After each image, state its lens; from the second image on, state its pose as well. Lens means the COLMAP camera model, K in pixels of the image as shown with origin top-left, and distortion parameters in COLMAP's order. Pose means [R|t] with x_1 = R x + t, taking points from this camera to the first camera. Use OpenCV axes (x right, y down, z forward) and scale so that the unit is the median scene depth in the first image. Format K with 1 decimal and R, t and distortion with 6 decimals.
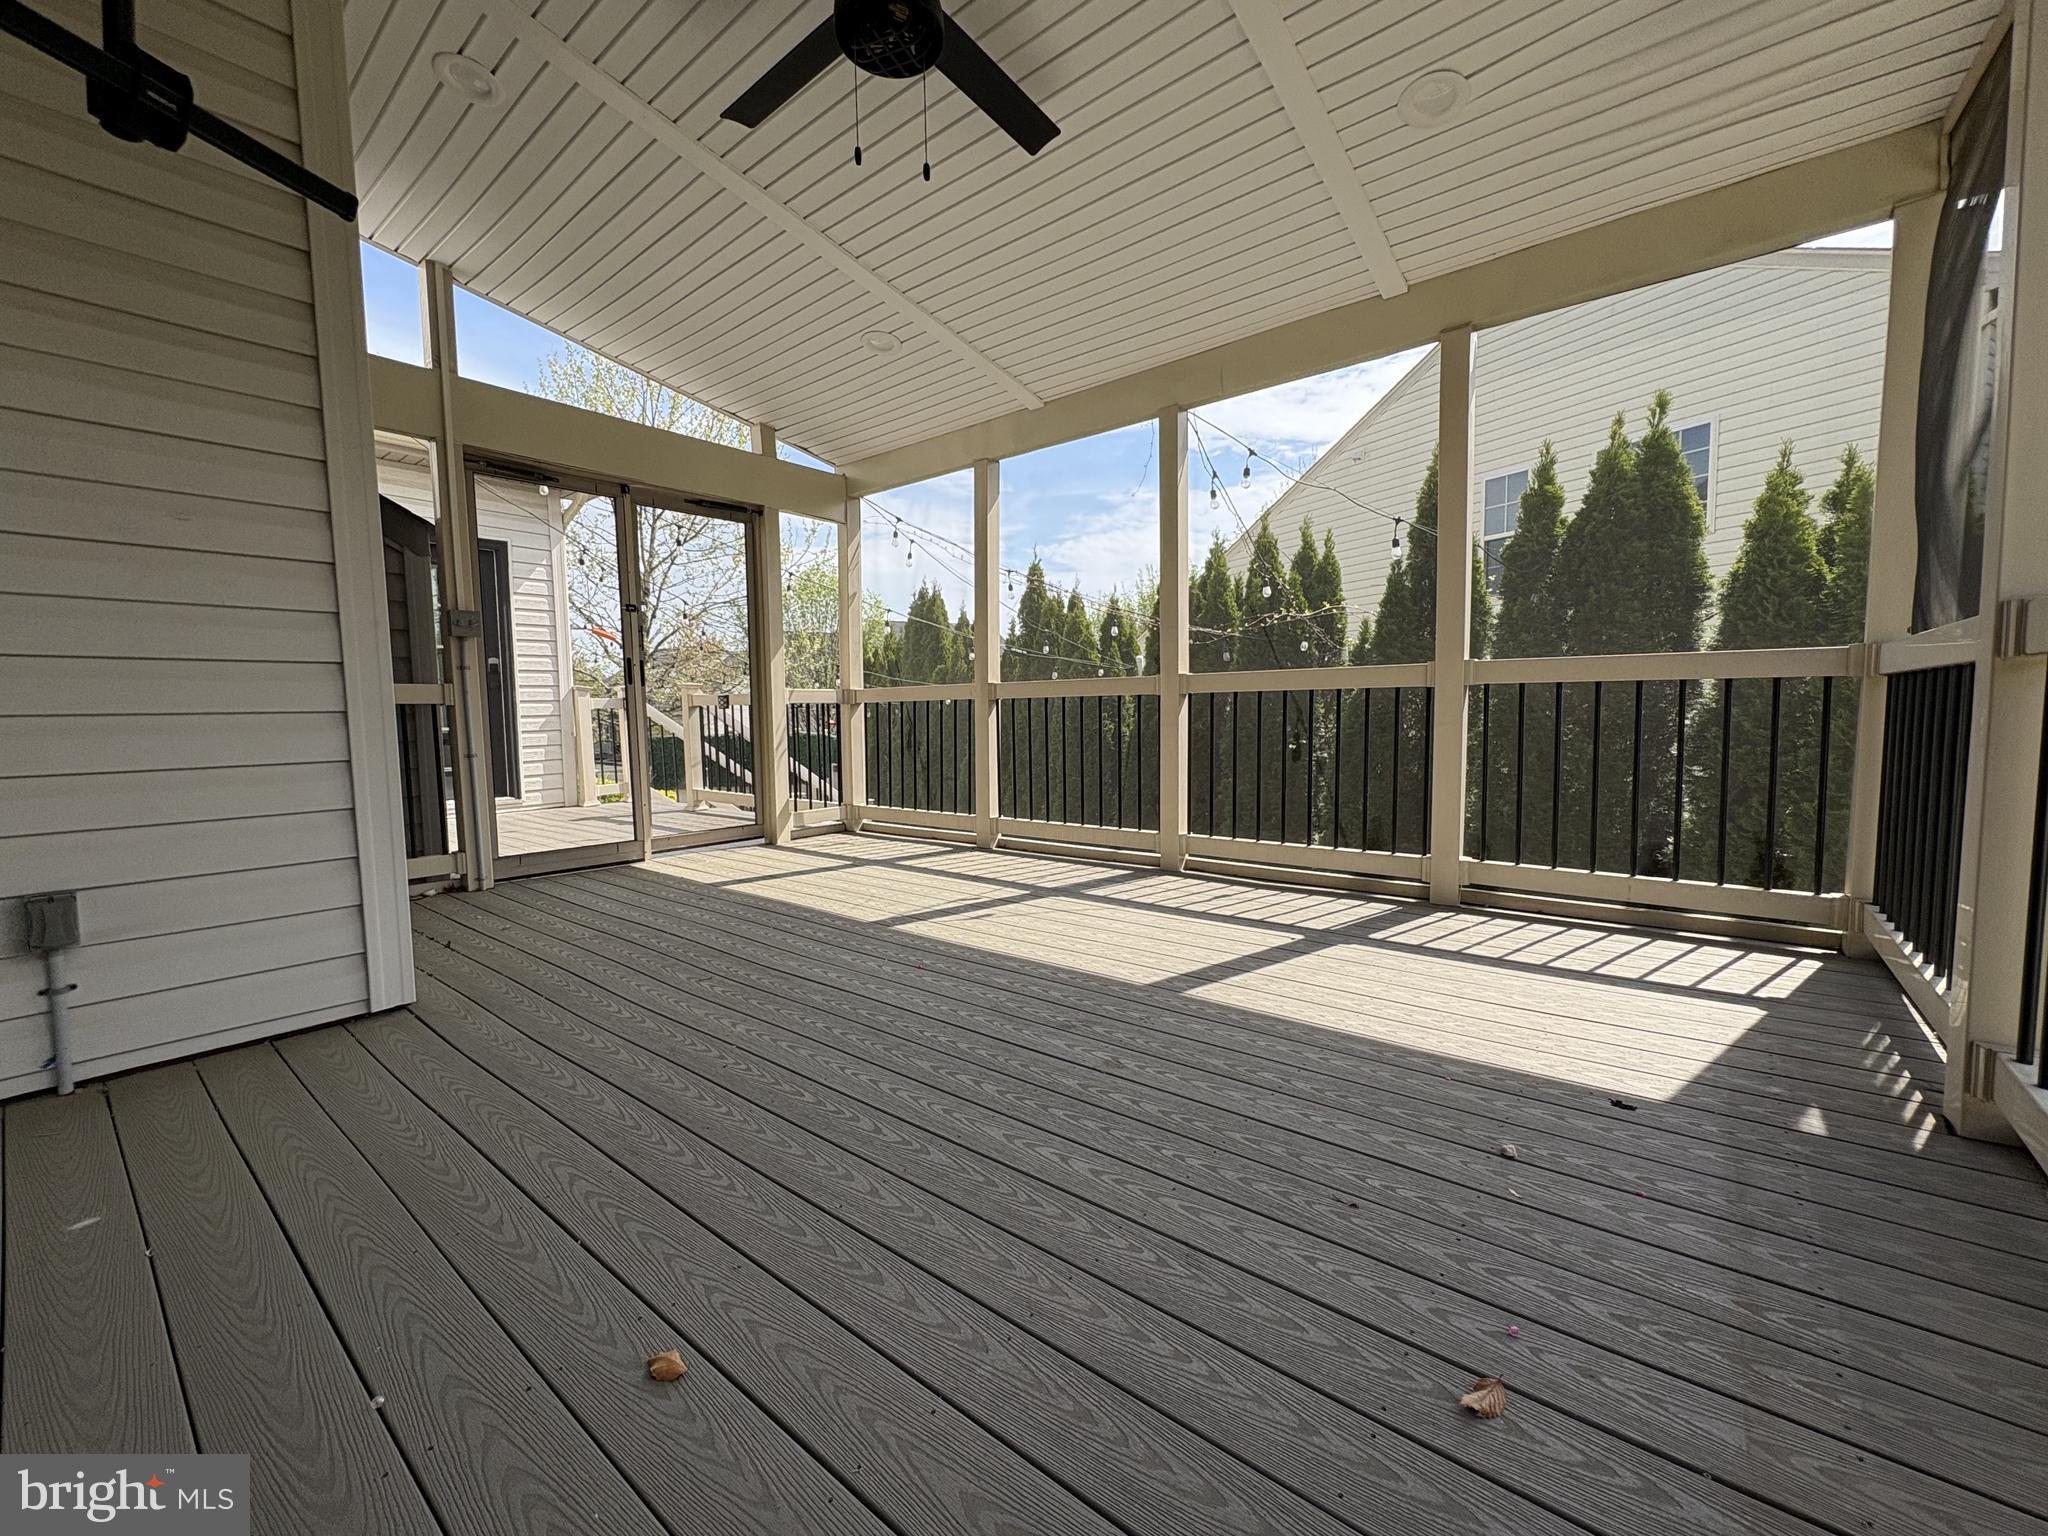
lens RADIAL K [[816.6, 0, 1029.1], [0, 816.6, 771.3], [0, 0, 1]] dist [0.003108, -0.000631]
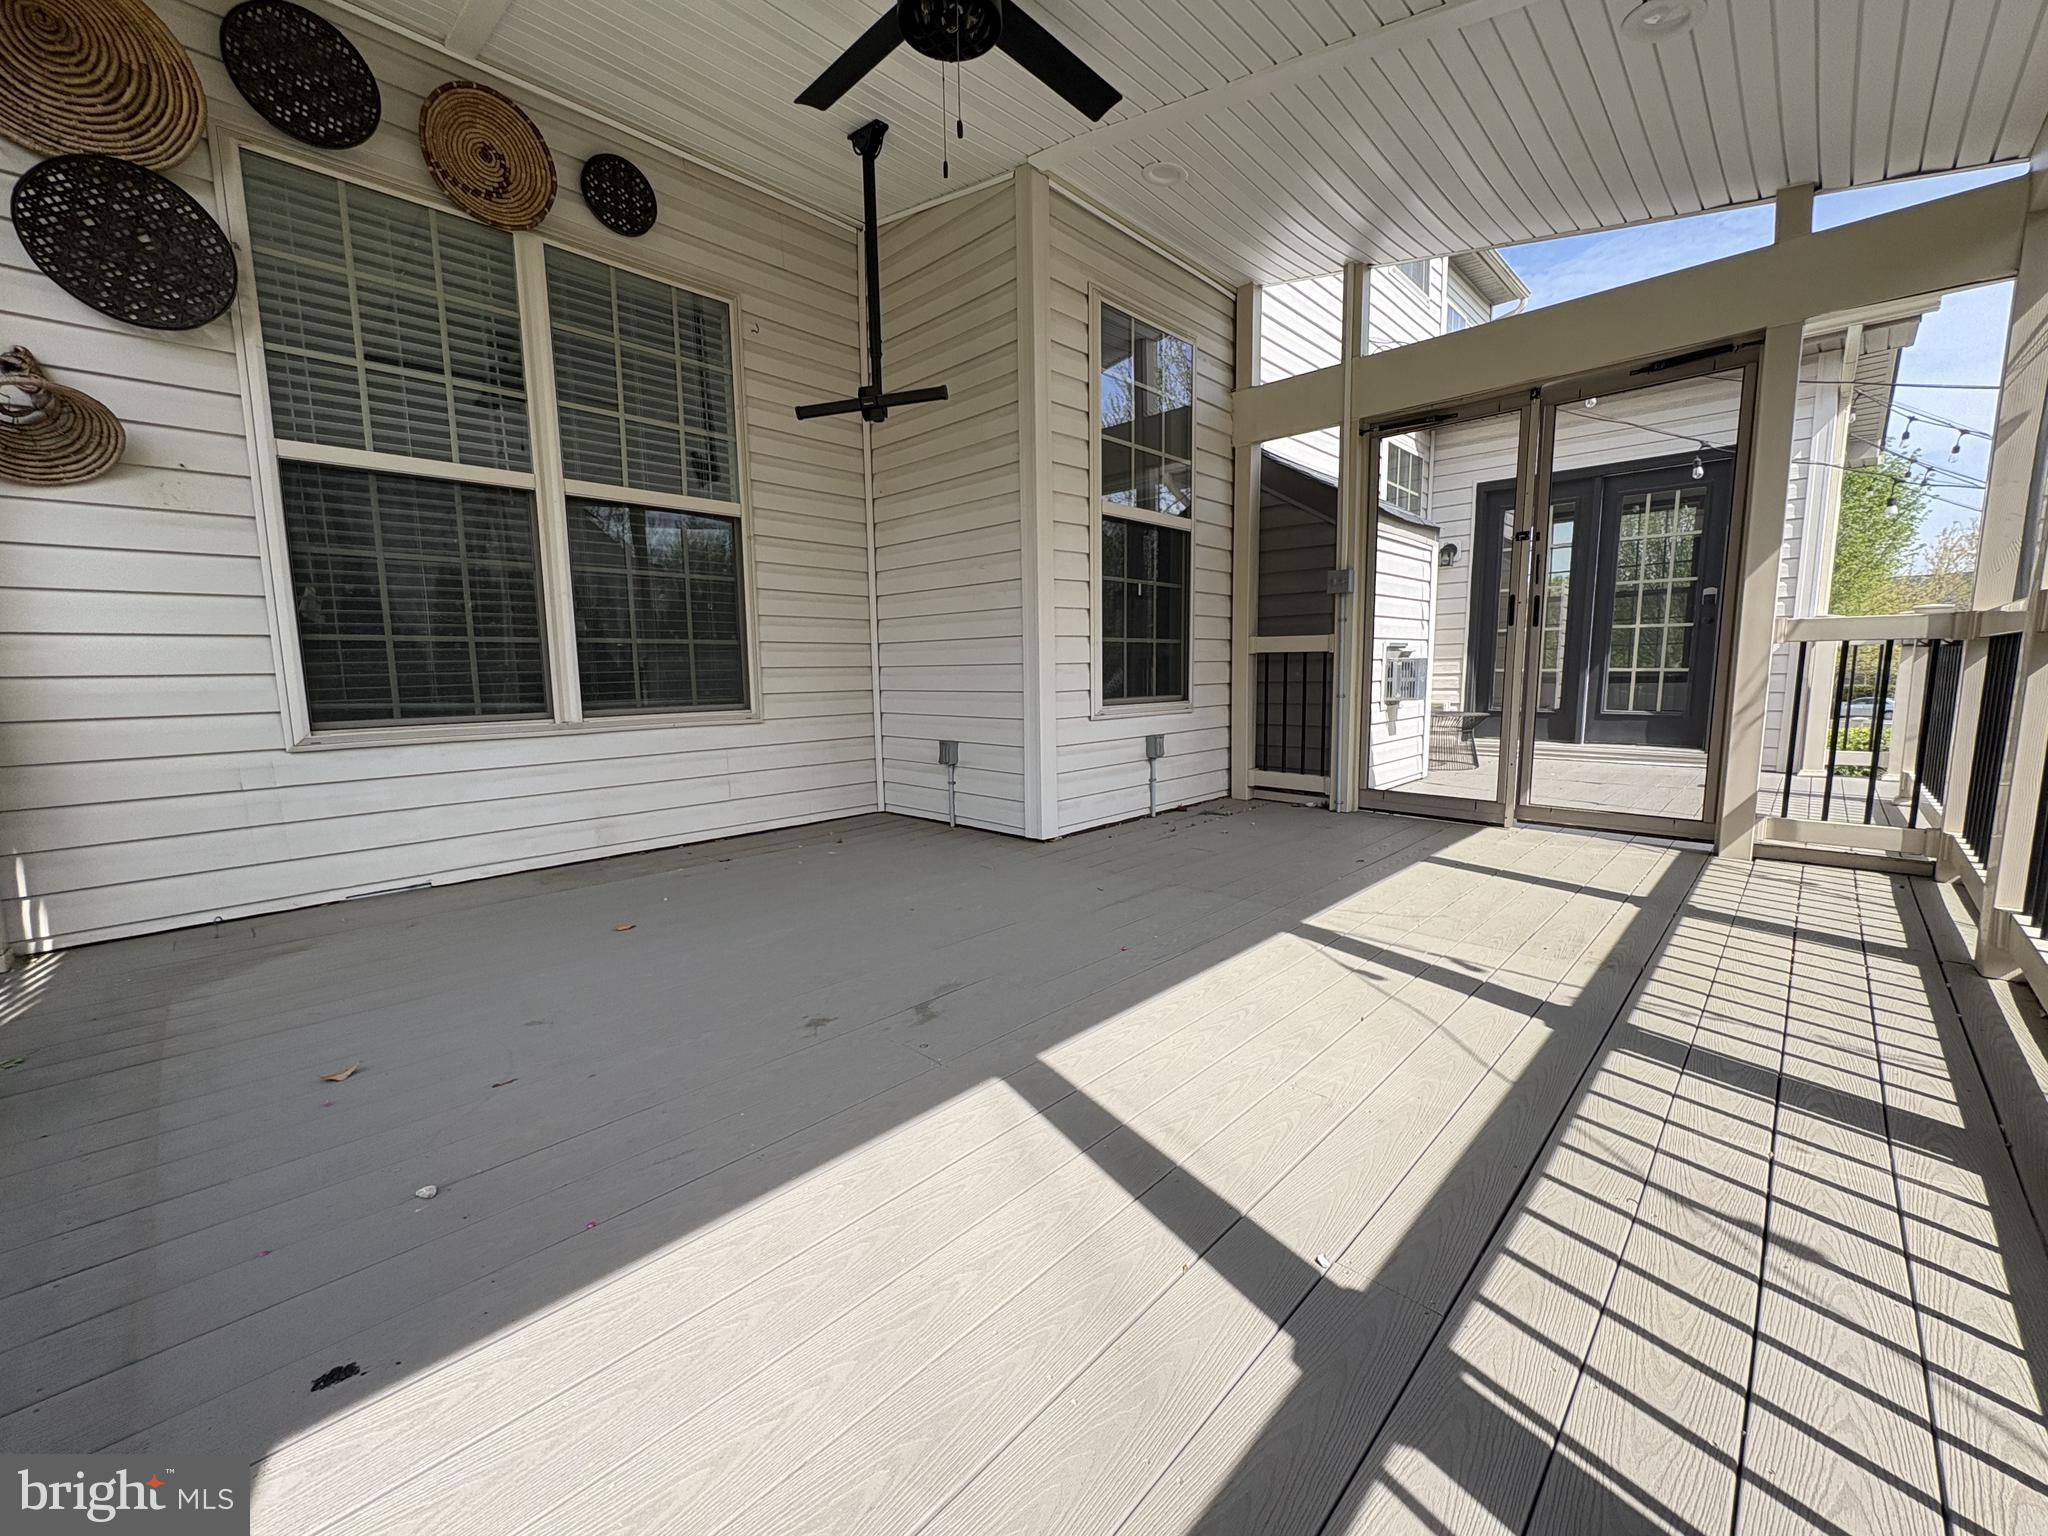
lens RADIAL K [[816.6, 0, 1024.7], [0, 816.6, 773.8], [0, 0, 1]] dist [0.003108, -0.000631]
pose [[-0.089493, 0.145997, -0.985229, 0.641387], [-0.060400, 0.986582, 0.151684, -0.073338], [0.994154, 0.073083, -0.079474, 0.808081]]
